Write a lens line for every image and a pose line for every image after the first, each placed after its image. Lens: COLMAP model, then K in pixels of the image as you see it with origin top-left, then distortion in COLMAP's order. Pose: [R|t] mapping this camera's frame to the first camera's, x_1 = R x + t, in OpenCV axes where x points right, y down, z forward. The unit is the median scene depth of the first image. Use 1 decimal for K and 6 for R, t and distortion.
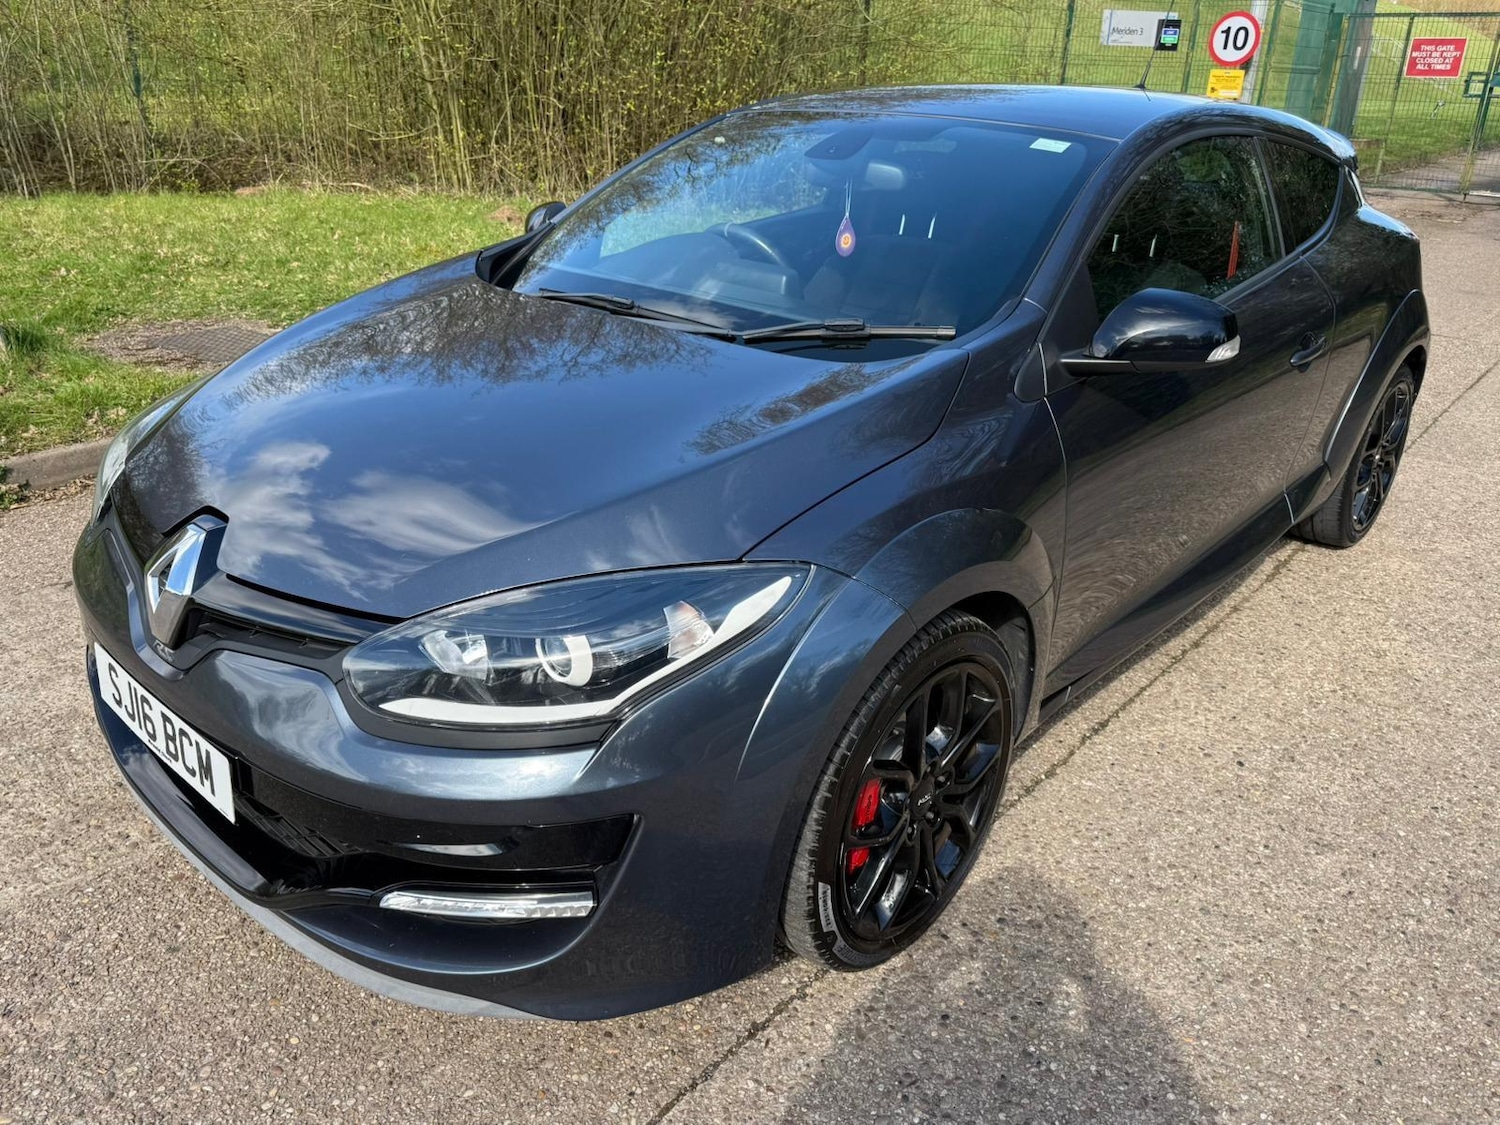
lens RADIAL K [[1218.2, 0, 748.2], [0, 1218.2, 554.7], [0, 0, 1]] dist [0.006400, -0.008103]
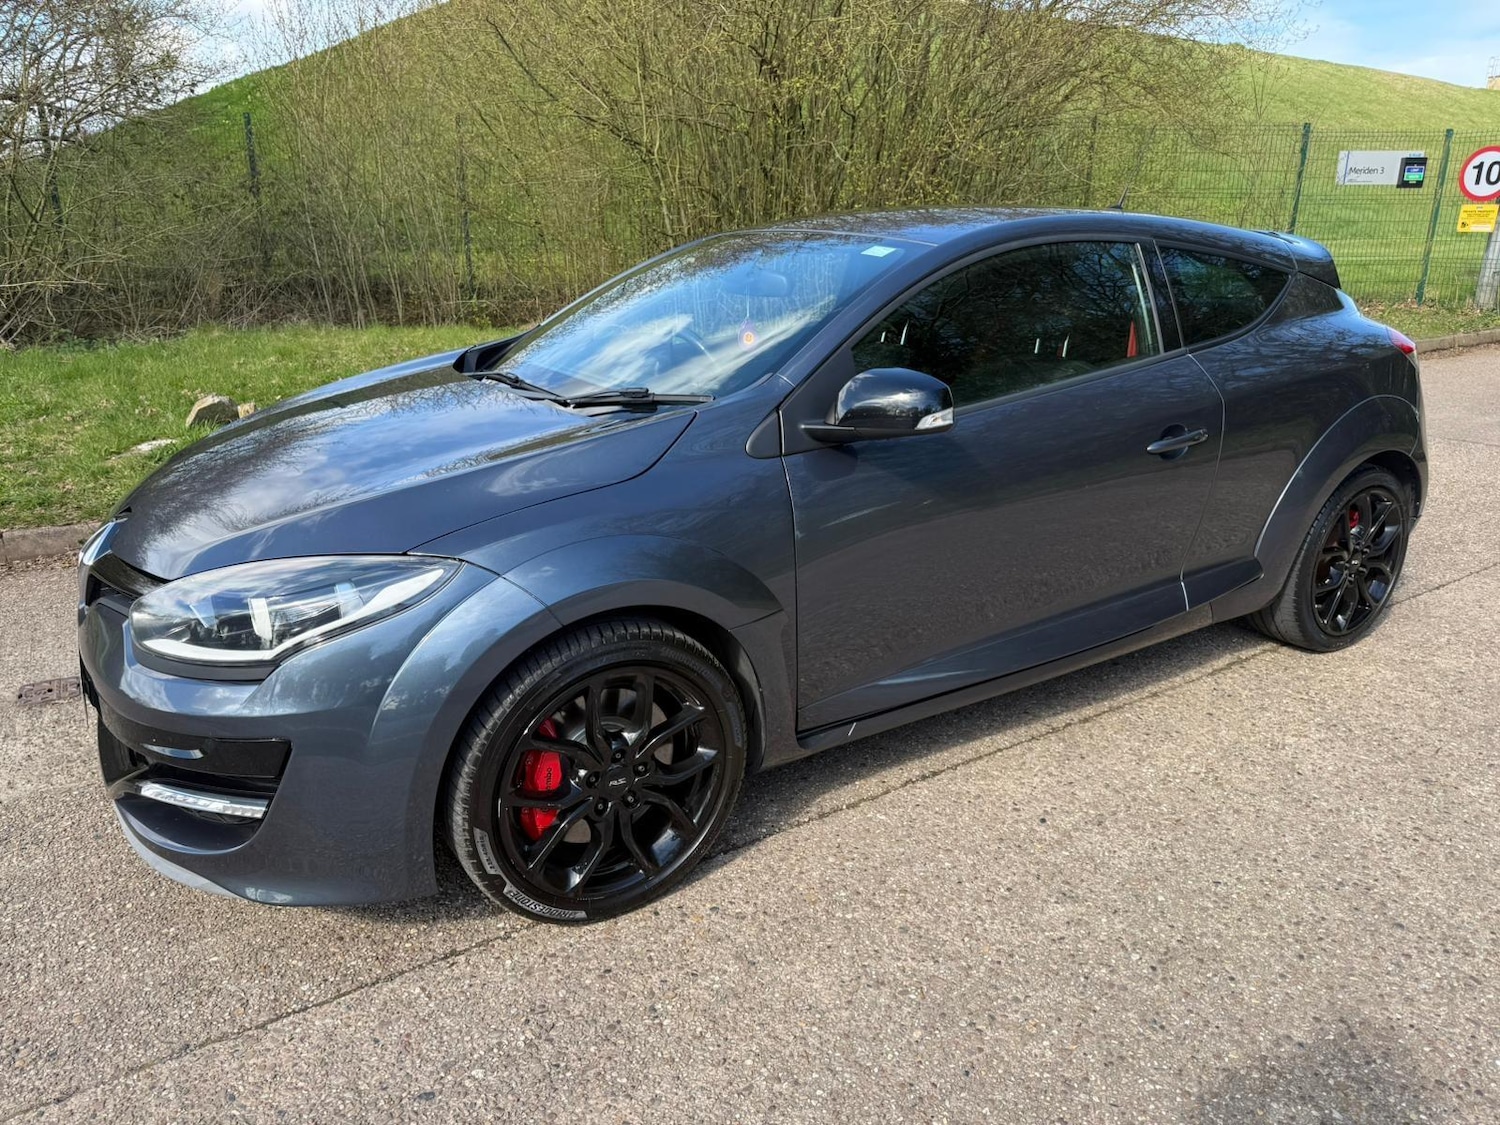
lens RADIAL K [[1126.9, 0, 750.1], [0, 1126.9, 579.6], [0, 0, 1]] dist [0.018116, -0.022423]
pose [[0.958473, 0.057936, -0.279235, 0.342629], [-0.080260, 0.994370, -0.069180, 0.042327], [0.273655, 0.088719, 0.957728, -0.017678]]
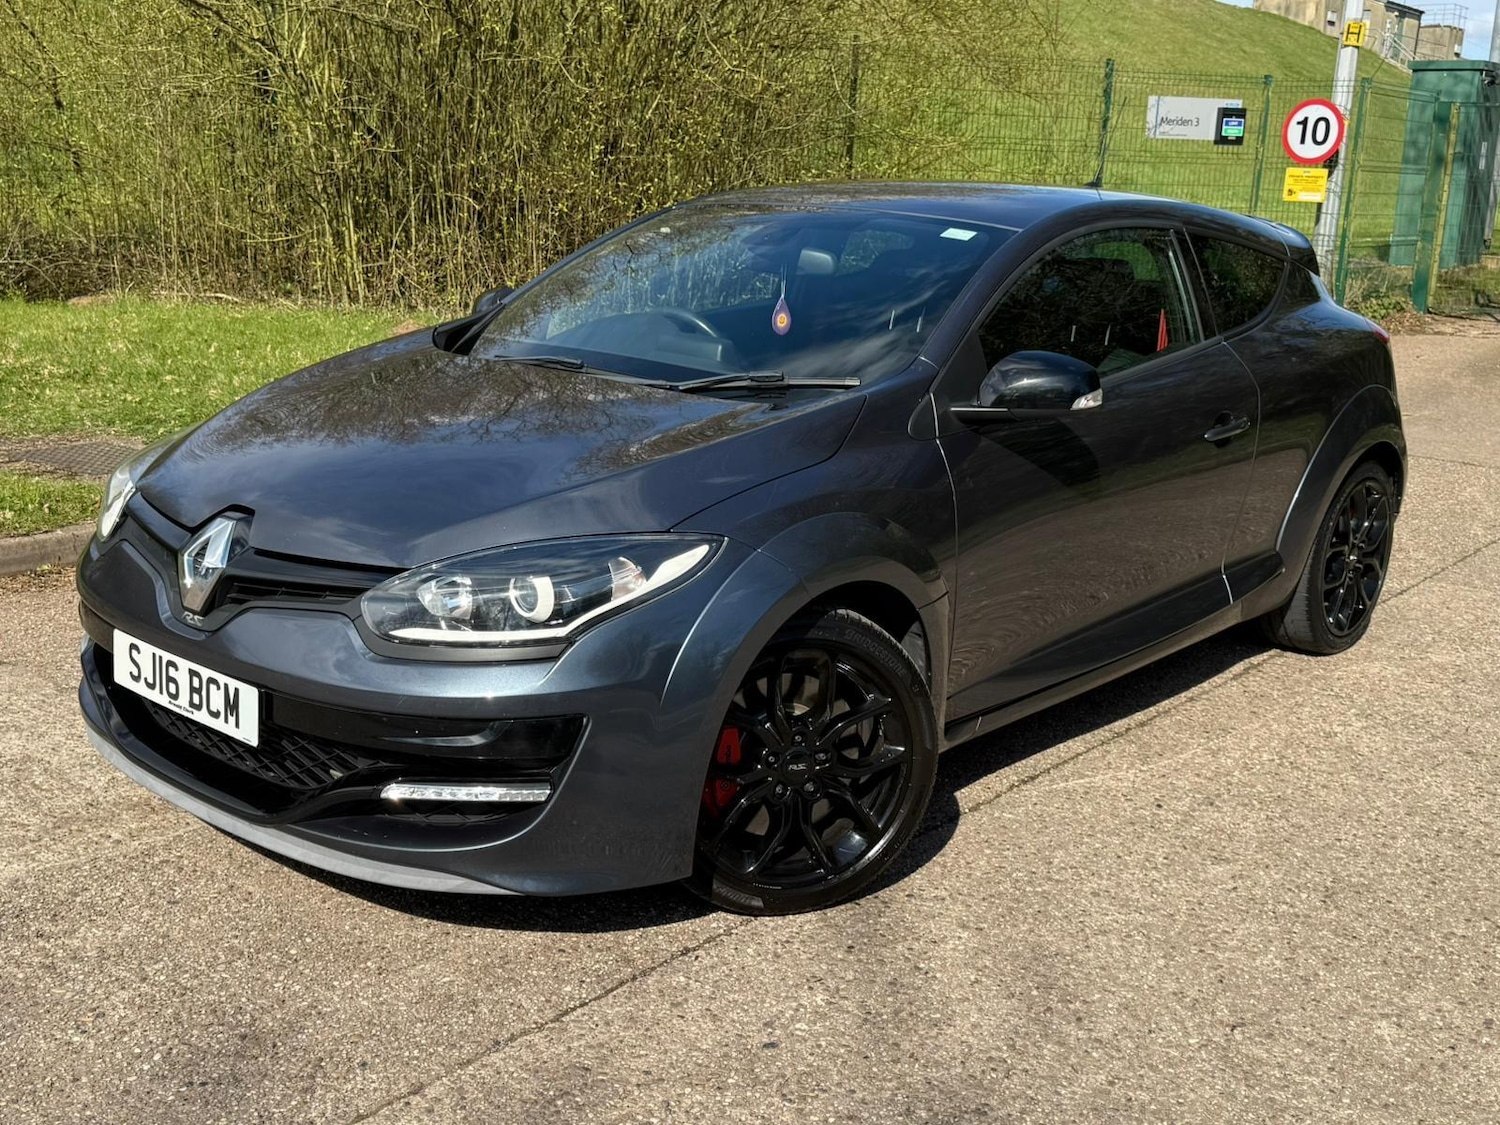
lens RADIAL K [[1794.6, 0, 748.4], [0, 1794.6, 591.2], [0, 0, 1]] dist [0.220479, -0.664145]
pose [[0.999804, 0.003678, 0.019444, 0.017406], [-0.000765, 0.989024, -0.147753, 0.178471], [-0.019774, 0.147709, 0.988833, -0.452022]]
